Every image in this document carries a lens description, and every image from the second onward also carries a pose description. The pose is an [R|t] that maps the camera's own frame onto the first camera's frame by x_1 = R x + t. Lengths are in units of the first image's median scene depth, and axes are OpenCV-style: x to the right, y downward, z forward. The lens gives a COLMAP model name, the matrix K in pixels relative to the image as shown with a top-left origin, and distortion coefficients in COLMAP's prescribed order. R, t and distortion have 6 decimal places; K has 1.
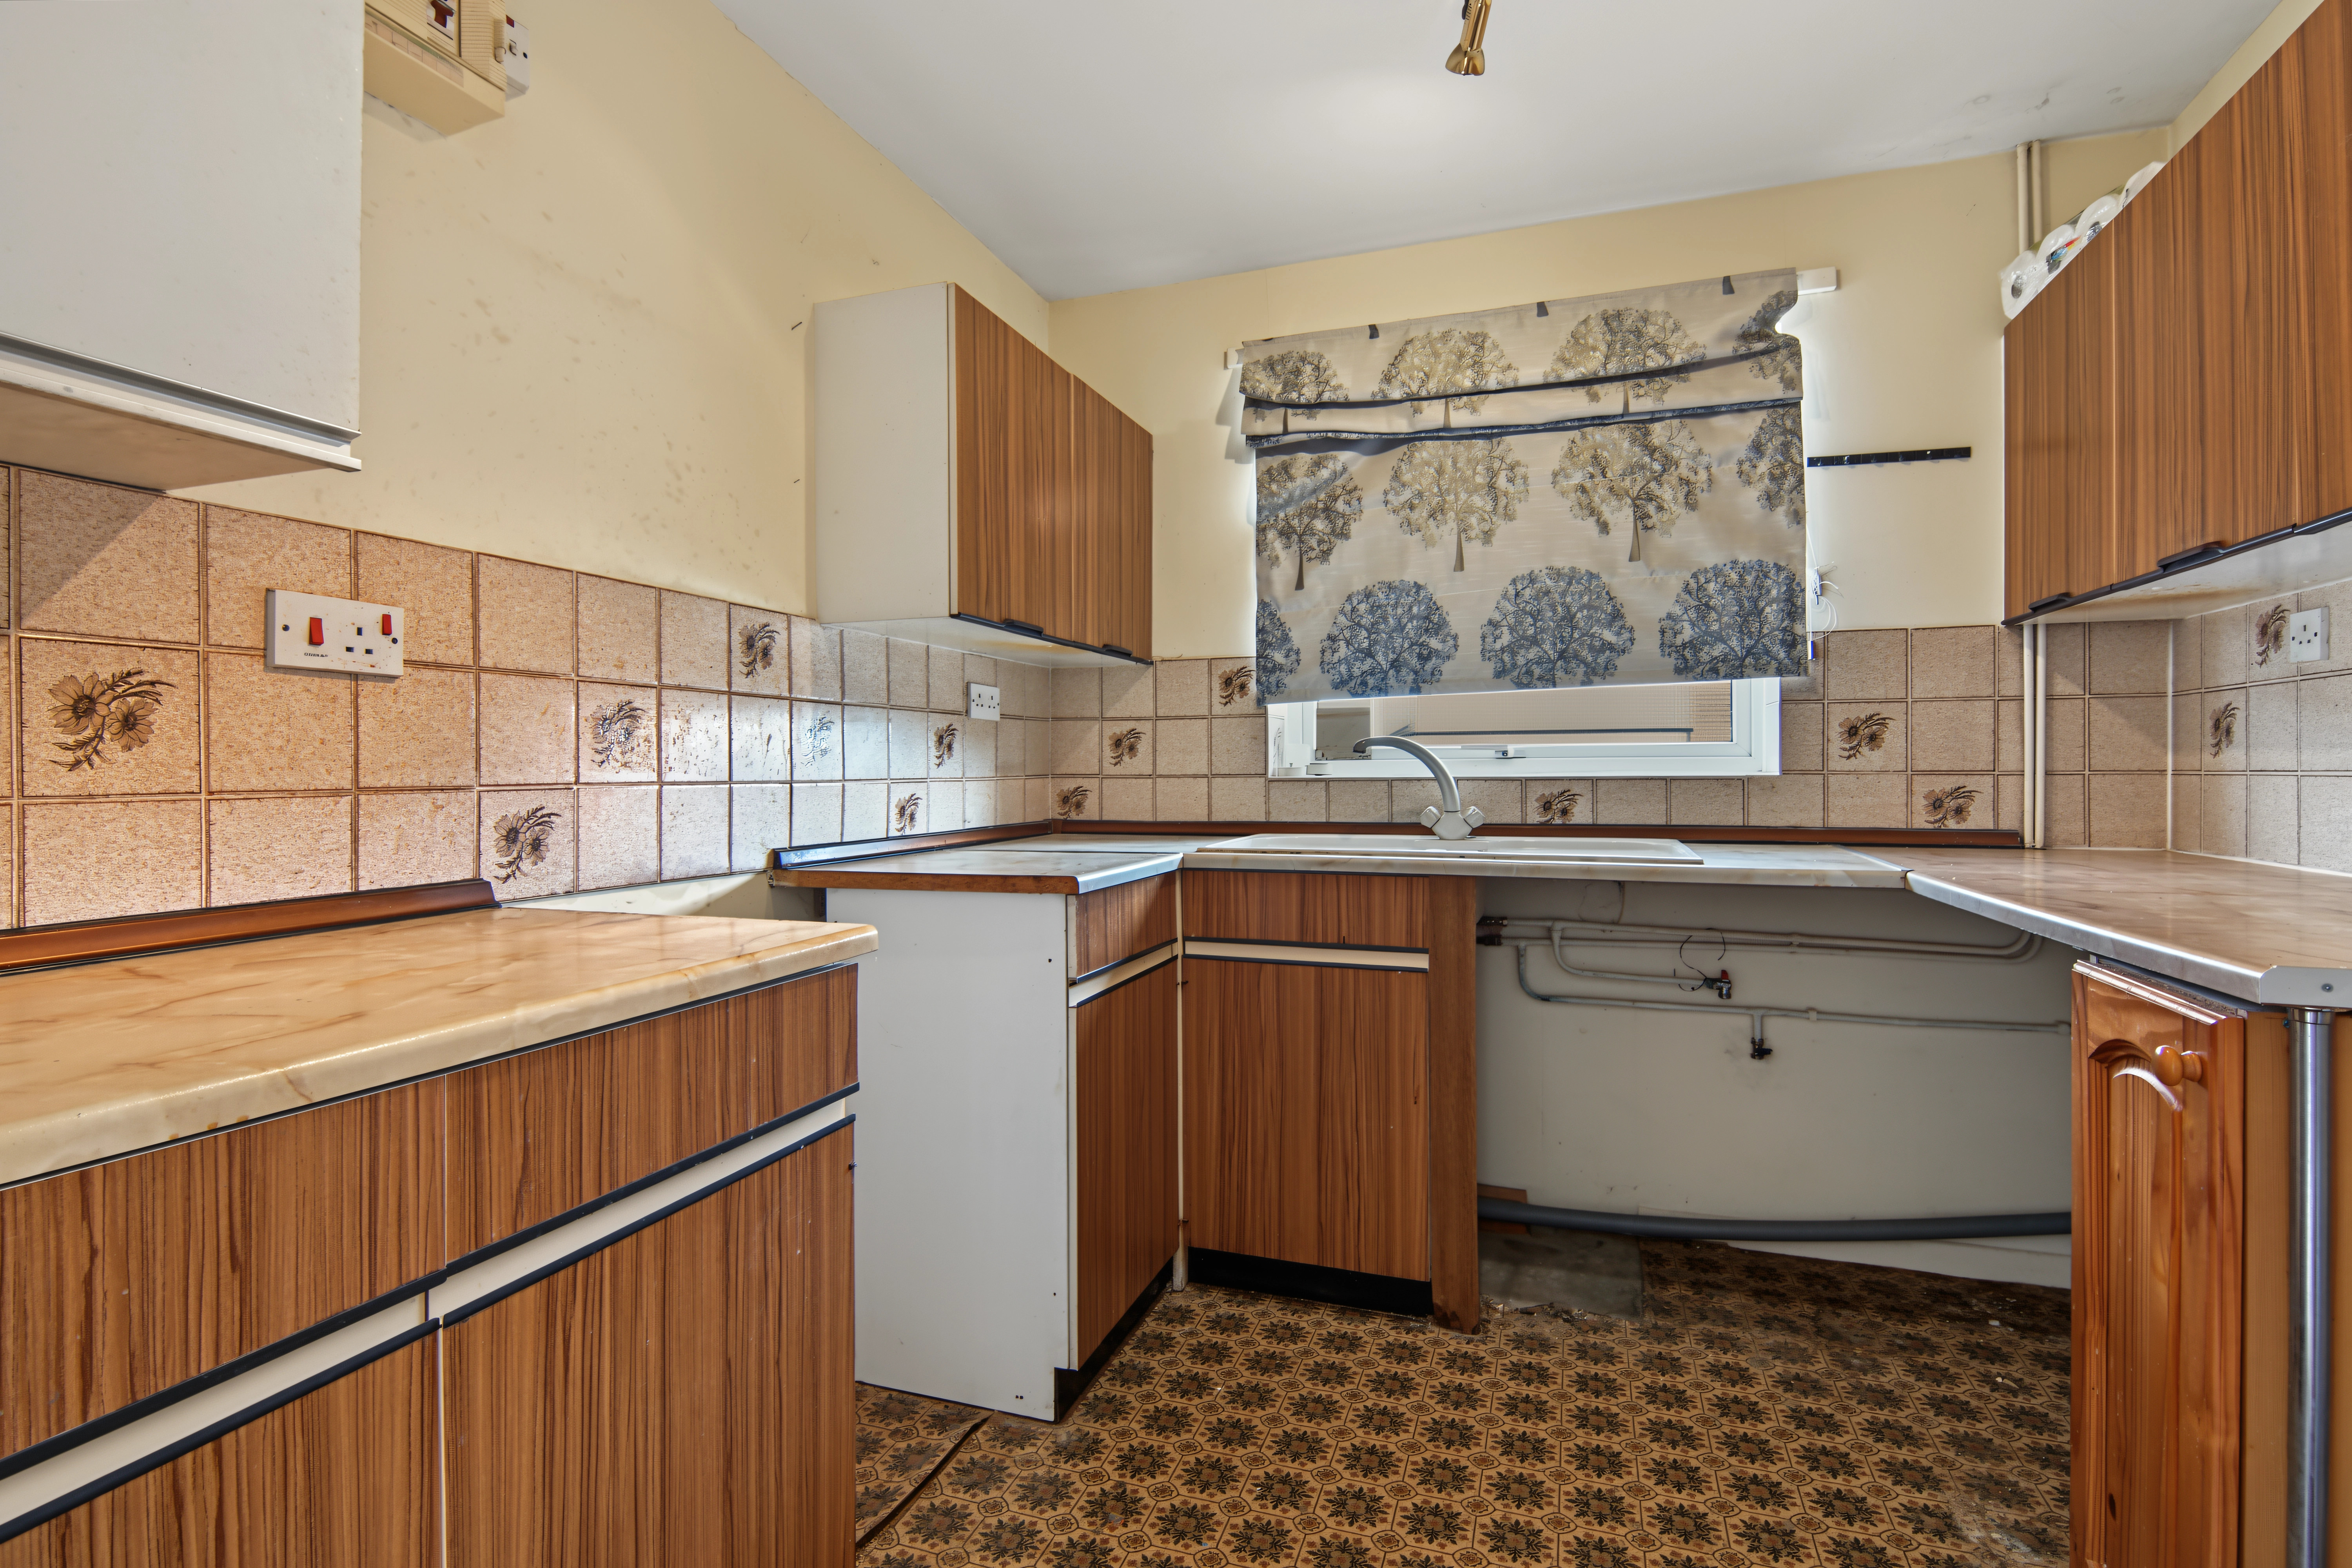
lens RADIAL K [[1139.4, 0, 1159.1], [0, 1139.4, 772.3], [0, 0, 1]] dist [0.001314, -0.000696]
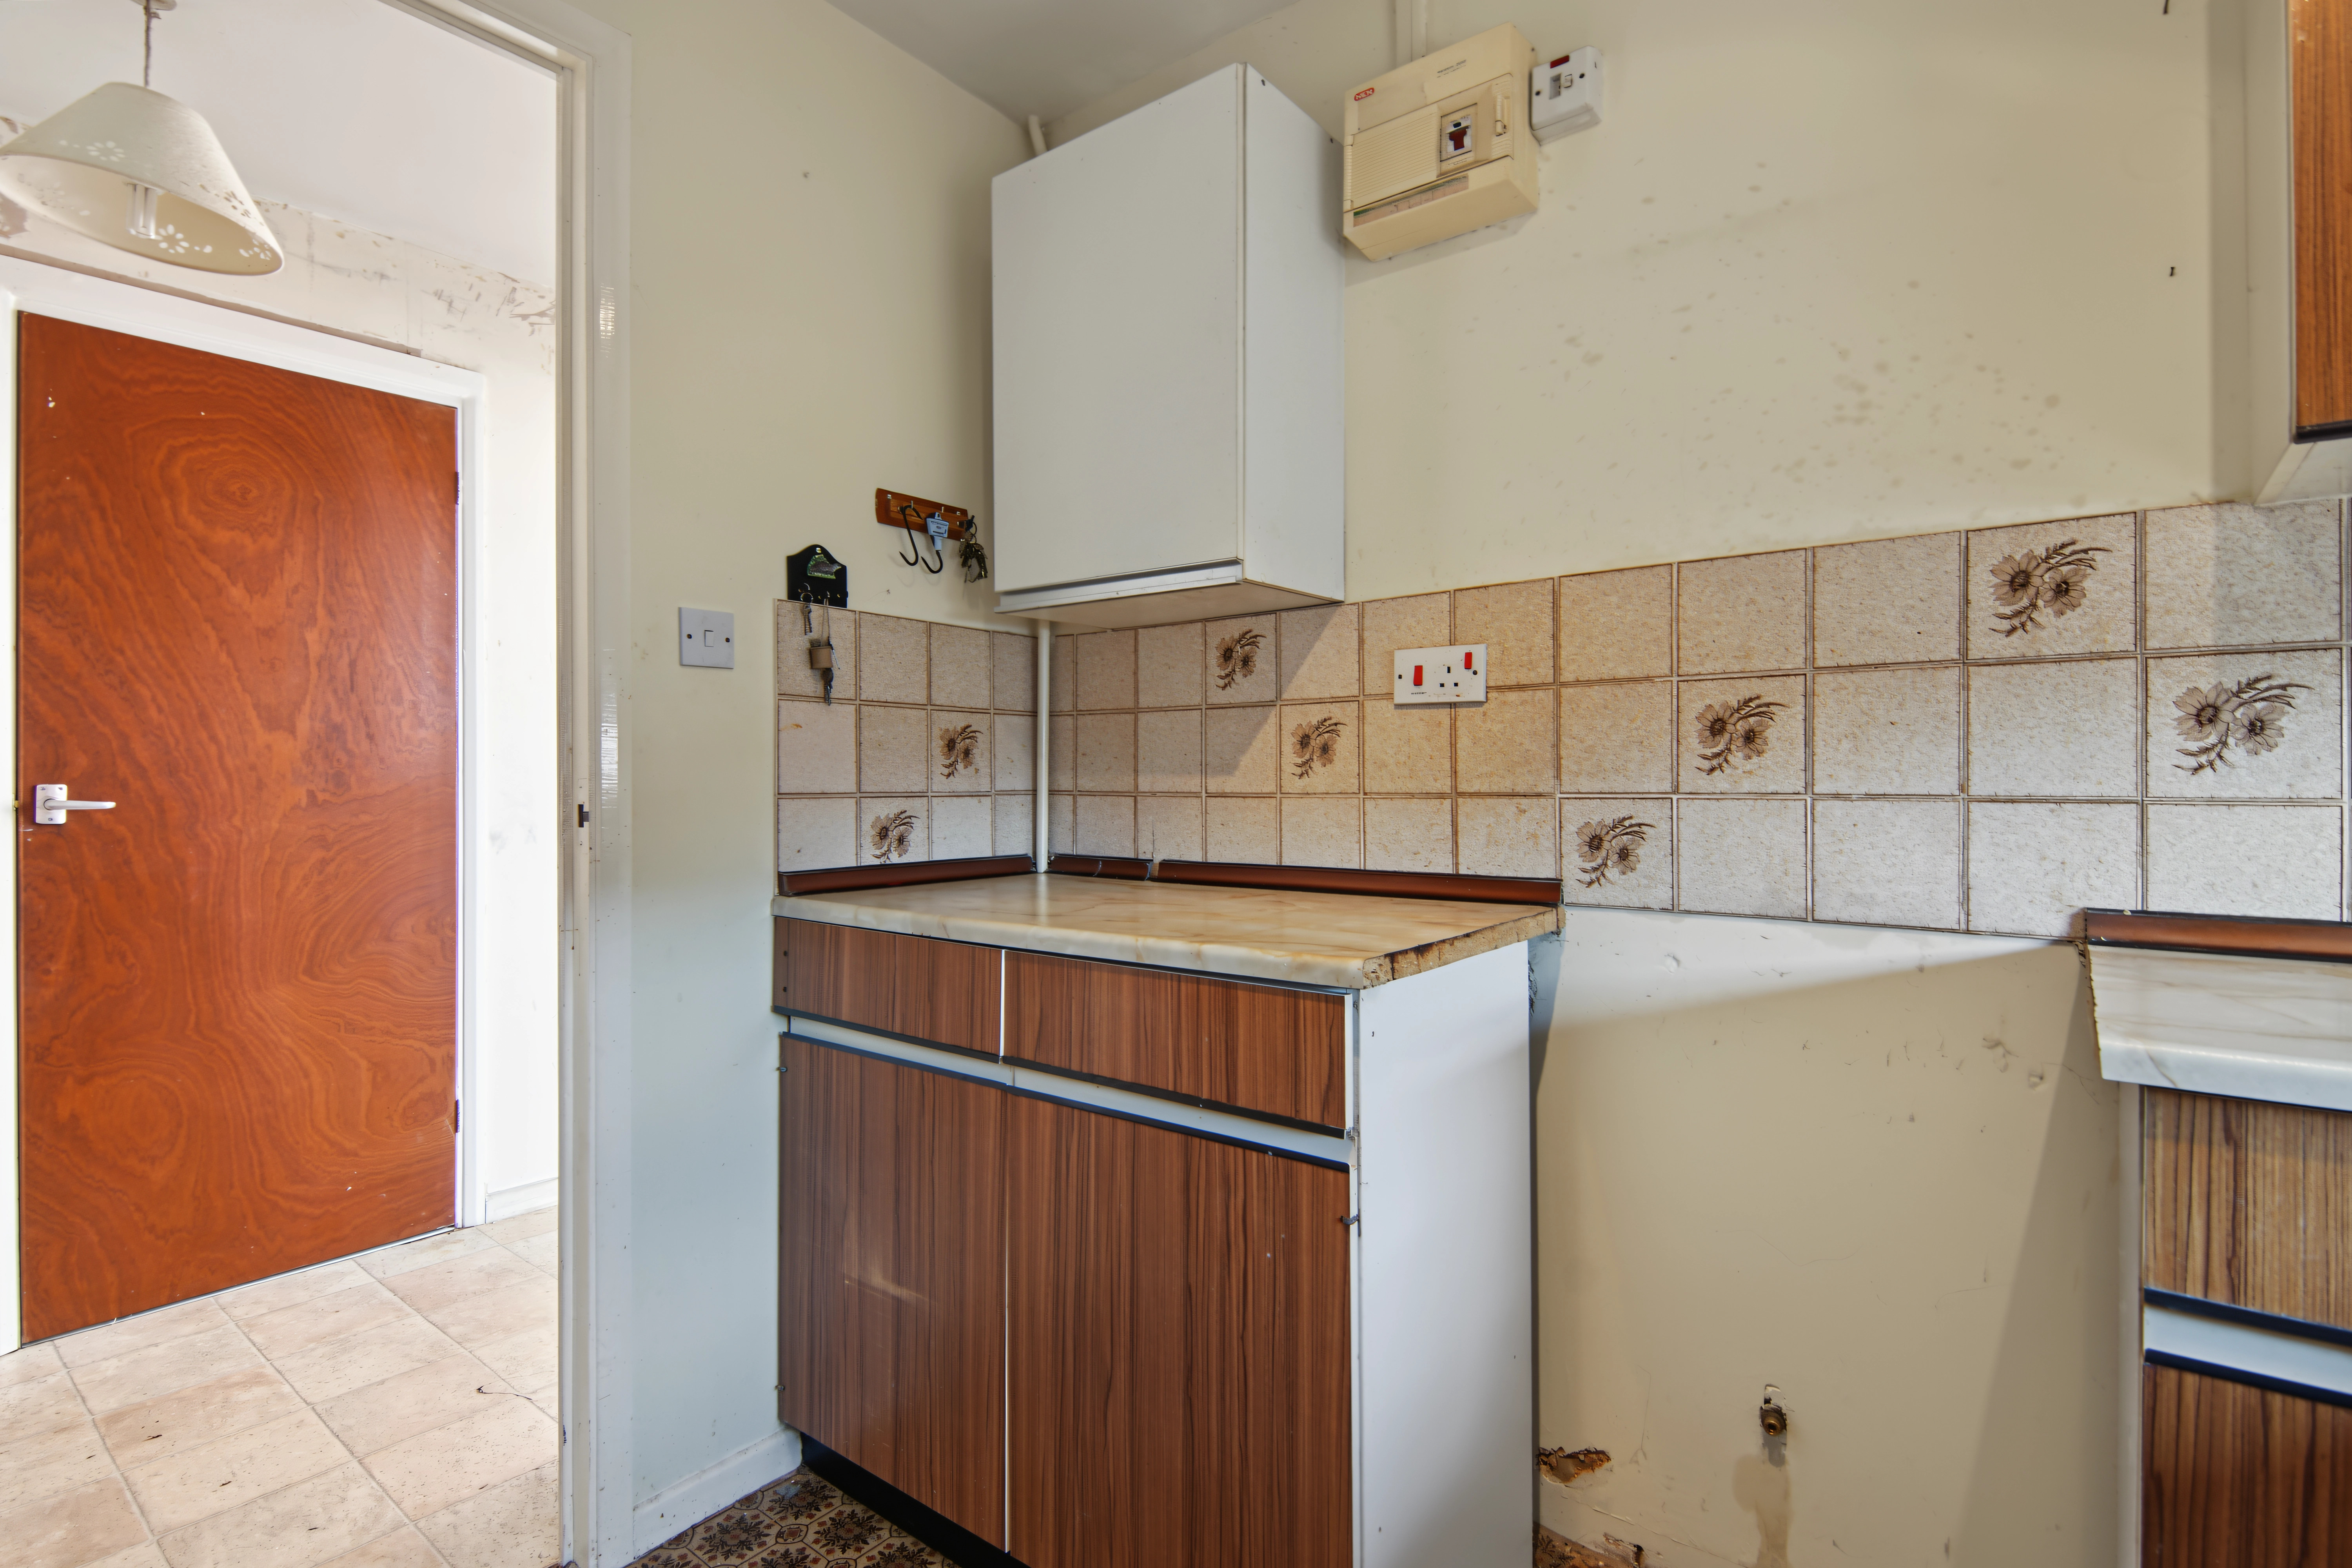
lens RADIAL K [[1123.5, 0, 1176.0], [0, 1123.5, 784.0], [0, 0, 1]] dist [0.012755, -0.000202]
pose [[-0.315835, 0.008126, -0.948779, 0.574938], [-0.000351, 0.999962, 0.008681, -0.006420], [0.948814, 0.003075, -0.315820, 1.080182]]
